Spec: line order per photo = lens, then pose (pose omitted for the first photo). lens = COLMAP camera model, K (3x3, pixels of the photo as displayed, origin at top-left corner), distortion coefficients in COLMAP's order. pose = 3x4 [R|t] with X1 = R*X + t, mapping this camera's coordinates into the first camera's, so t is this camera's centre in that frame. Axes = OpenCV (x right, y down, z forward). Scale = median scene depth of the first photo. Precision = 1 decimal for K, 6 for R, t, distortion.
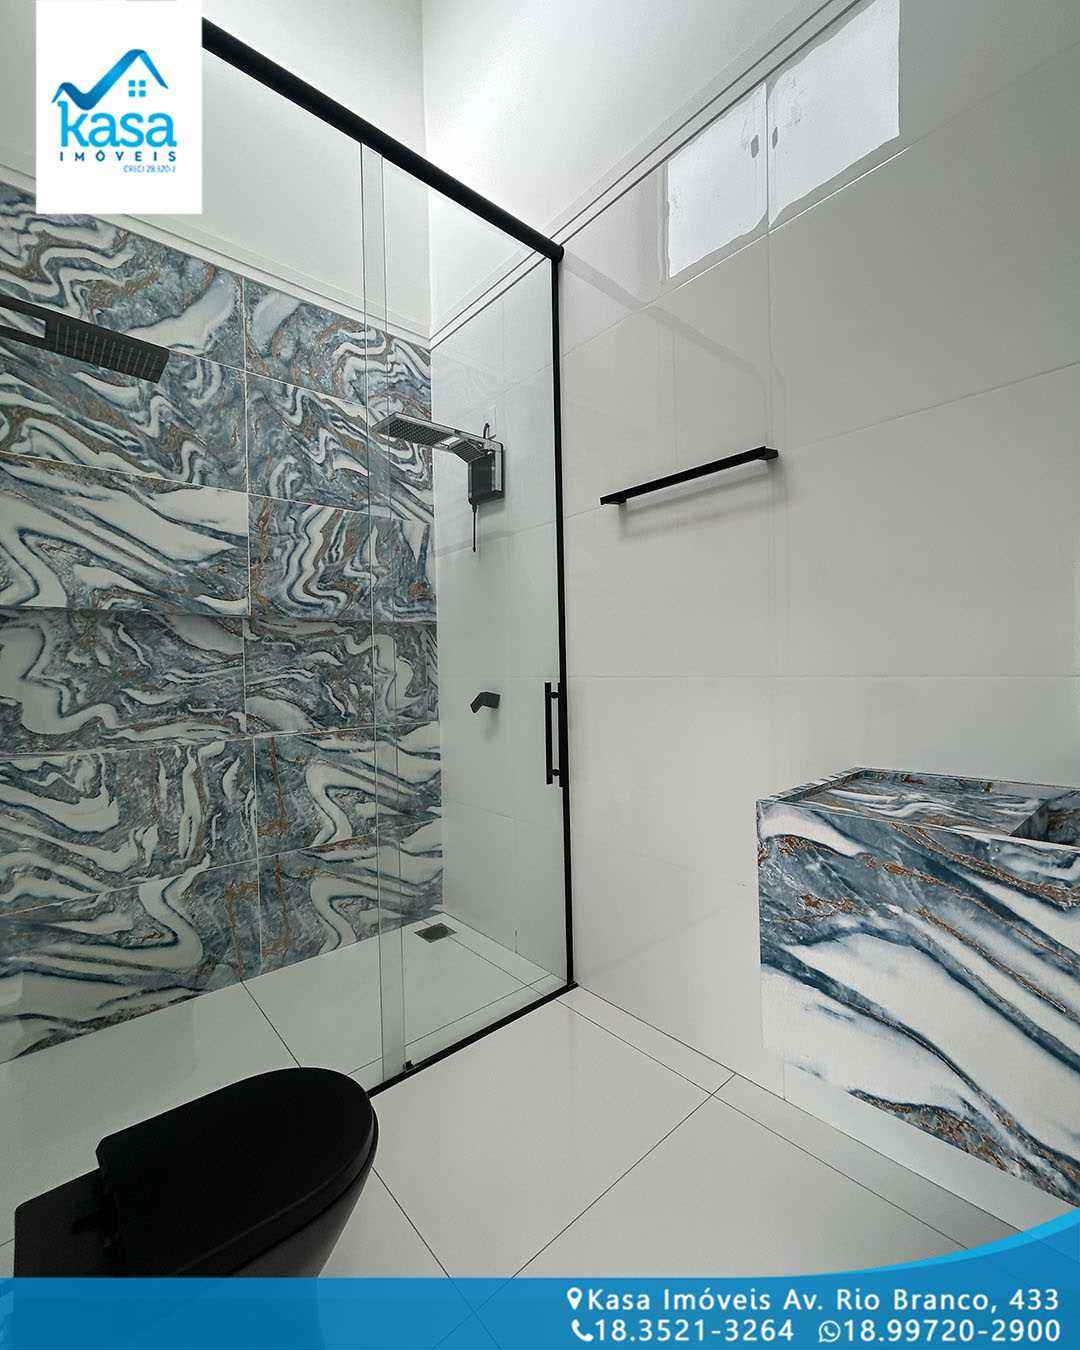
lens RADIAL K [[587.3, 0, 544.6], [0, 587.3, 674.0], [0, 0, 1]] dist [-0.003298, 0.002414]
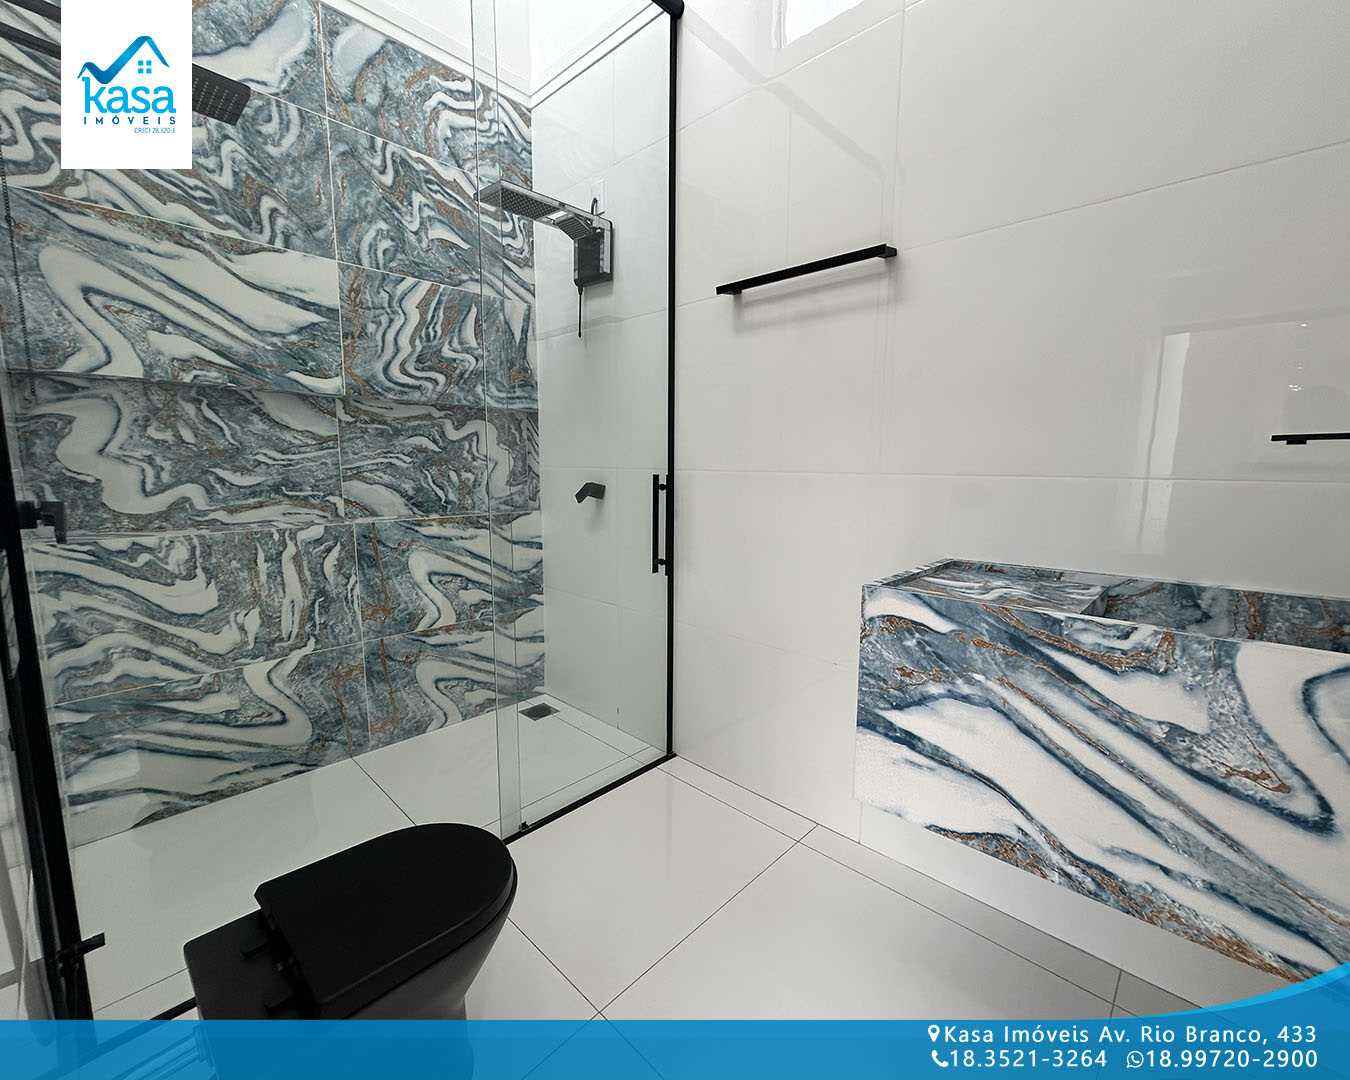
lens RADIAL K [[587.3, 0, 681.2], [0, 587.3, 544.1], [0, 0, 1]] dist [-0.003298, 0.002414]
pose [[0.995771, 0.017395, 0.090208, -0.040124], [-0.028710, 0.991653, 0.125700, 0.005445], [-0.087268, -0.127758, 0.987958, -0.024569]]
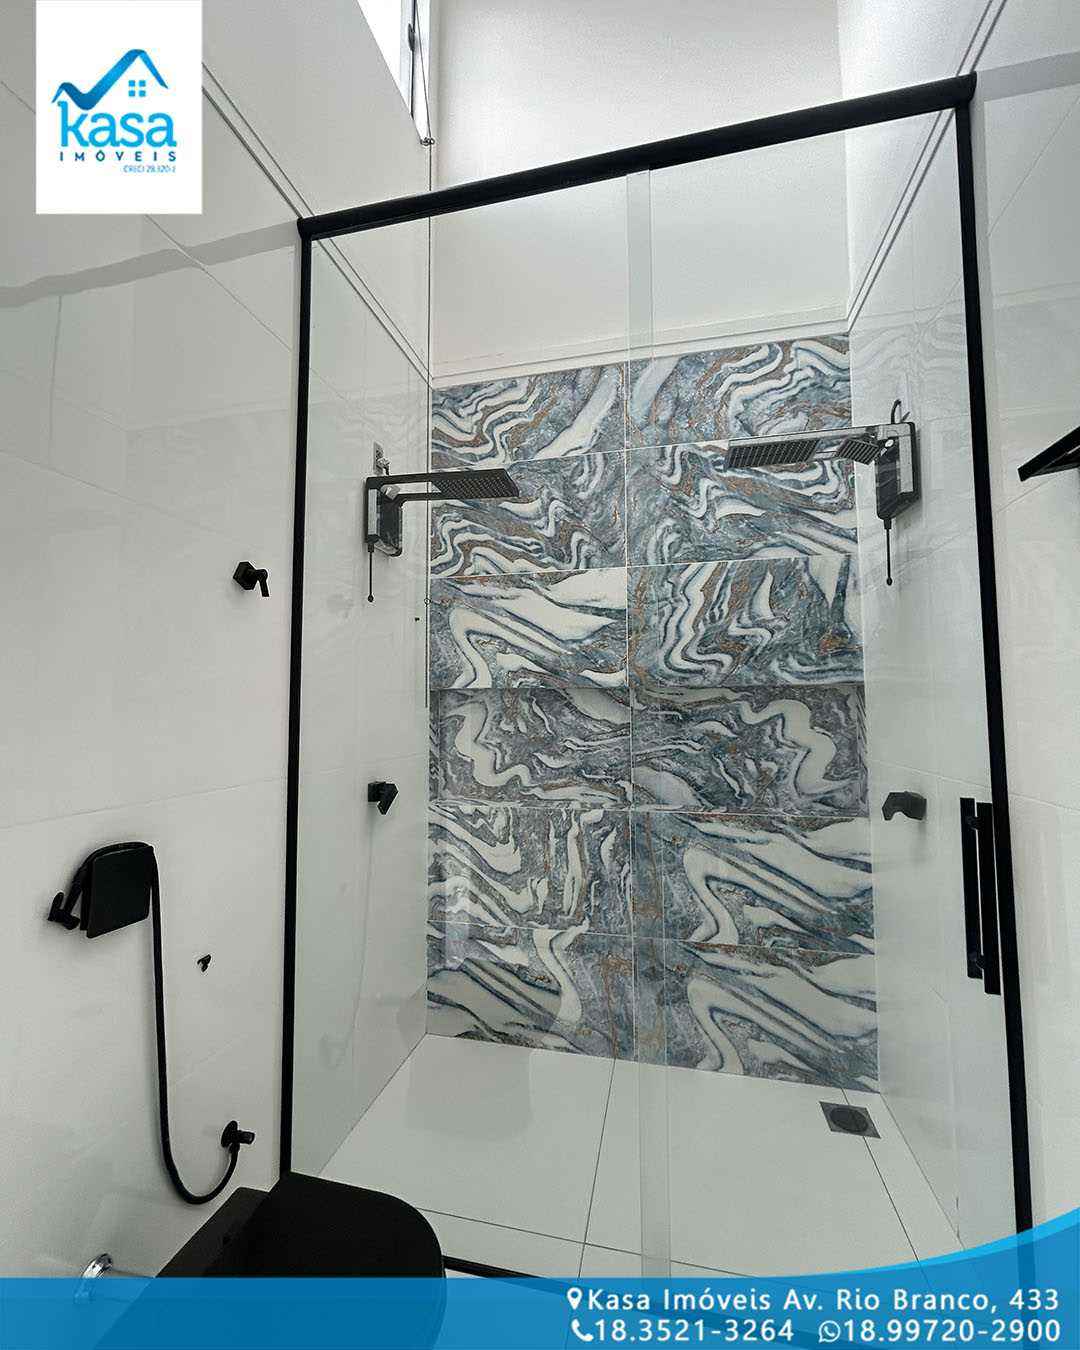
lens RADIAL K [[587.3, 0, 530.4], [0, 587.3, 671.8], [0, 0, 1]] dist [-0.003298, 0.002414]
pose [[0.572276, -0.032542, -0.819415, 0.240181], [-0.016741, 0.998541, -0.051348, -0.074529], [0.819890, 0.043103, 0.570896, 0.305196]]
